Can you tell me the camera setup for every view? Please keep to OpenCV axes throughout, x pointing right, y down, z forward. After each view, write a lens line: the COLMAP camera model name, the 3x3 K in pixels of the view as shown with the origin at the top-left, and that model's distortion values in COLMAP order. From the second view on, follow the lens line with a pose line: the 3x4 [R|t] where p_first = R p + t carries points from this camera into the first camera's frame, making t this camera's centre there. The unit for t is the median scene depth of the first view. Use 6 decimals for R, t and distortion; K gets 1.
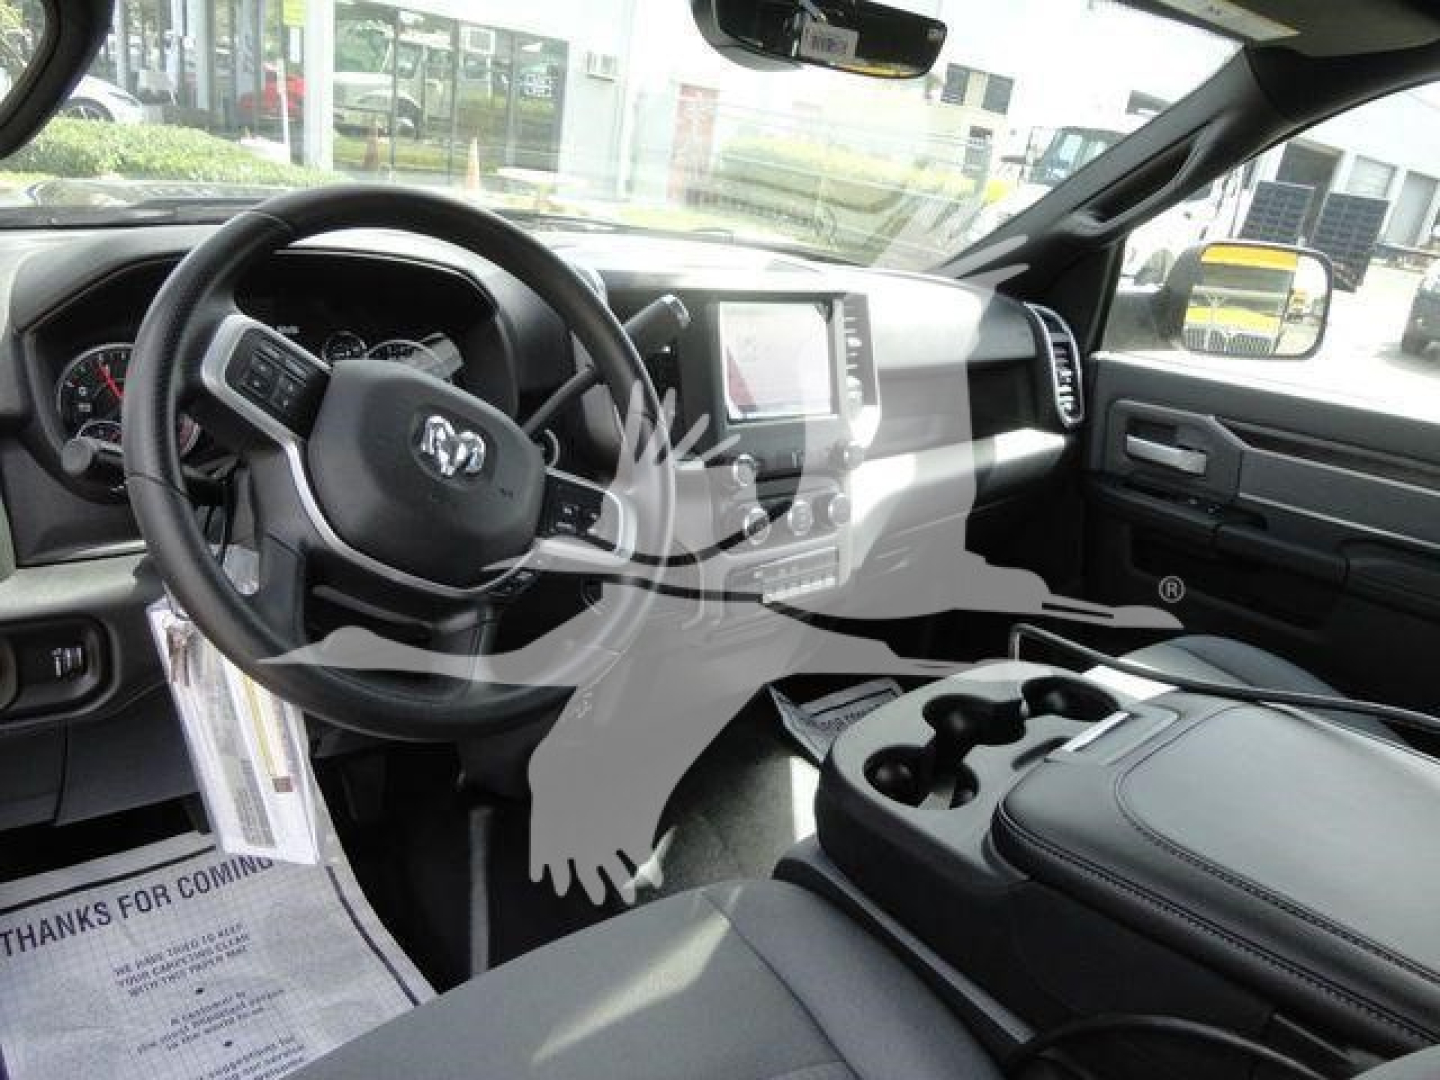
lens RADIAL K [[1052.8, 0, 726.2], [0, 1052.8, 529.2], [0, 0, 1]] dist [0.003724, 0.001551]
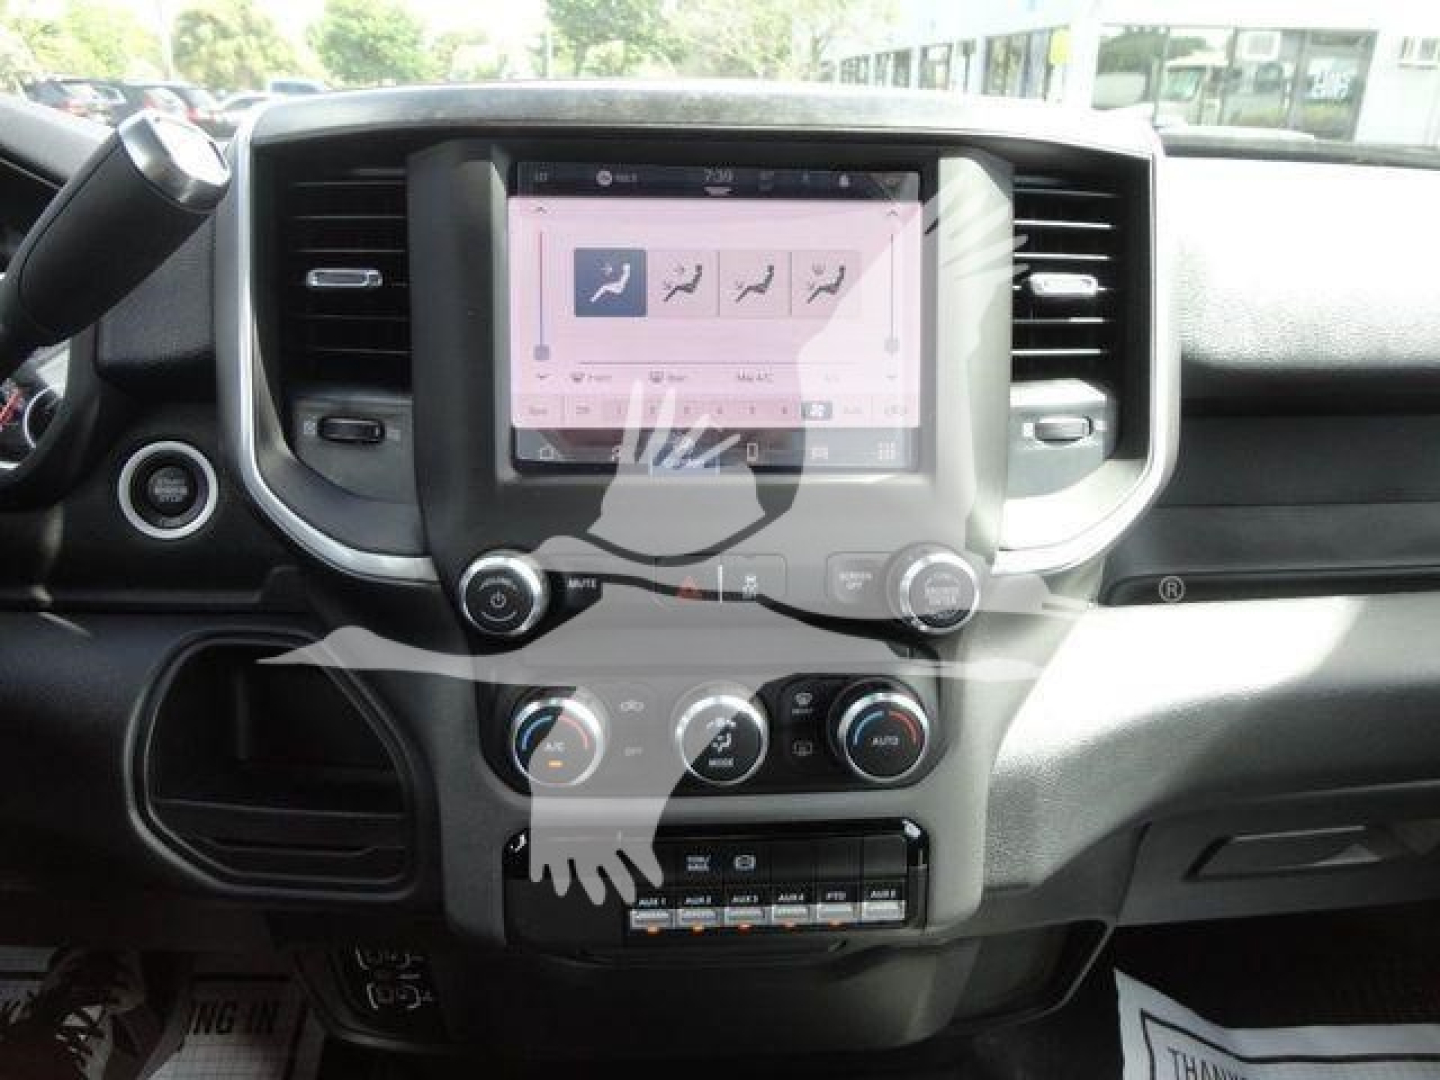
lens RADIAL K [[1043.8, 0, 725.3], [0, 1043.8, 536.2], [0, 0, 1]] dist [-0.002317, -0.001390]
pose [[0.770159, 0.116740, -0.627078, 0.222938], [-0.133303, 0.990858, 0.020744, -0.068199], [0.623768, 0.067615, 0.778680, 0.535861]]
